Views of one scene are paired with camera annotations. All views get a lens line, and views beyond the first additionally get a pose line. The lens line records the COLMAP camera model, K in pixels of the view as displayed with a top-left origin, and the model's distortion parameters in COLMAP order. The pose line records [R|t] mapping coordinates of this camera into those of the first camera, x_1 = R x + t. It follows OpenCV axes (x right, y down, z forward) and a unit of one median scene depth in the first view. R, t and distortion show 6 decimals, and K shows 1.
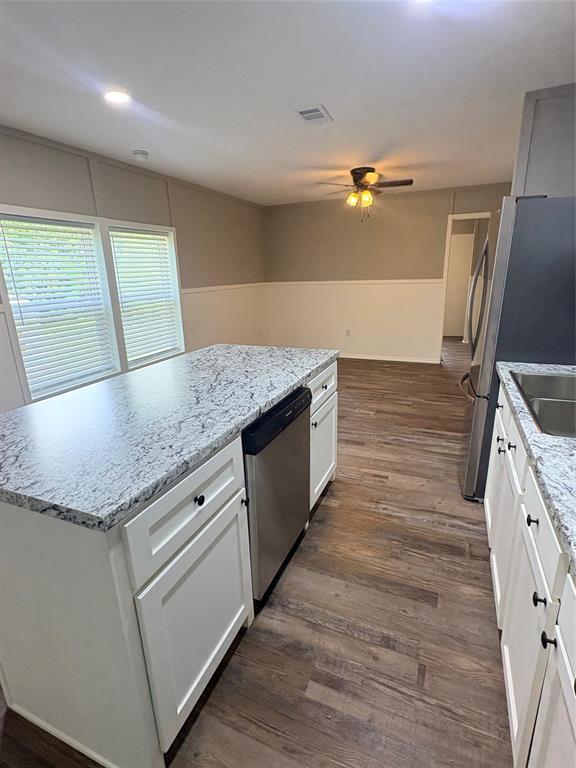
lens RADIAL K [[384.5, 0, 286.9], [0, 384.5, 378.6], [0, 0, 1]] dist [0.002646, 0.000195]
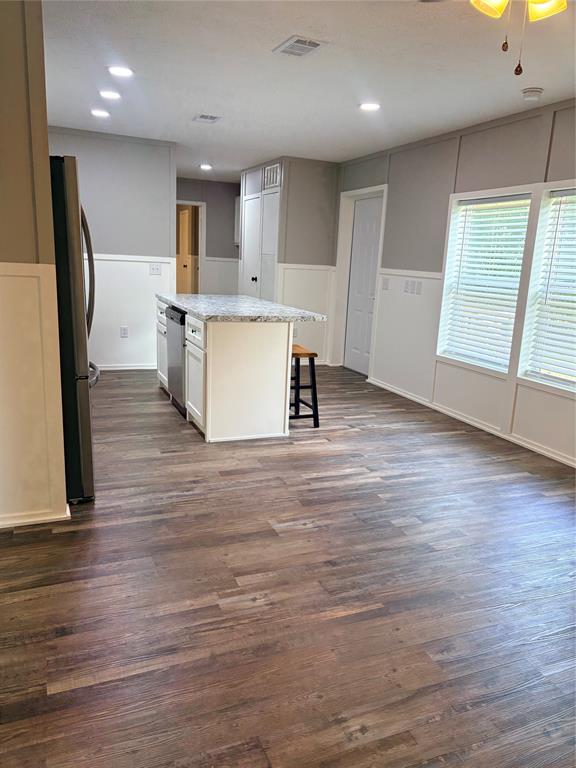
lens RADIAL K [[577.0, 0, 287.1], [0, 577.0, 387.7], [0, 0, 1]] dist [0.000466, 0.000056]
pose [[-0.697884, 0.152369, -0.699815, 0.826291], [-0.224590, 0.881266, 0.415847, -0.443268], [0.680086, 0.447385, -0.580801, 1.595943]]
